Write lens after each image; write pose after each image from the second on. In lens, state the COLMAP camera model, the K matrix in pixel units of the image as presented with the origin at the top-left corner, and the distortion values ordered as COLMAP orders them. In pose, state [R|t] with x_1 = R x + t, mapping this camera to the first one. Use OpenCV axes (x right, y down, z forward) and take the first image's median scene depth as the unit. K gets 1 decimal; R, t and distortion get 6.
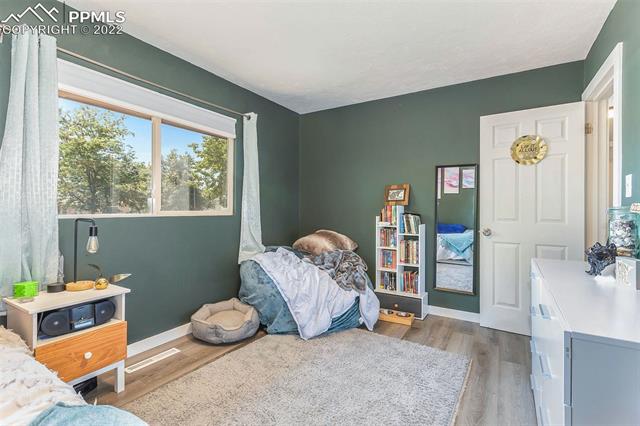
lens RADIAL K [[307.4, 0, 313.9], [0, 307.4, 209.2], [0, 0, 1]] dist [0.000648, 0.000070]
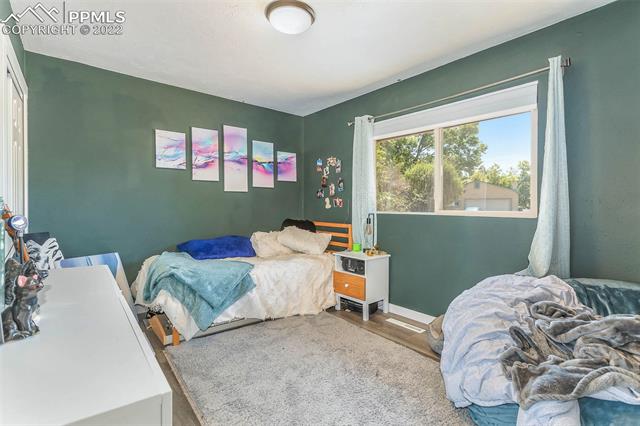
lens RADIAL K [[307.4, 0, 313.9], [0, 307.4, 209.2], [0, 0, 1]] dist [0.000648, 0.000070]
pose [[-0.344095, 0.001737, -0.938933, 0.798832], [-0.005241, 0.999979, 0.003771, -0.000800], [0.938920, 0.006219, -0.344079, 1.050920]]
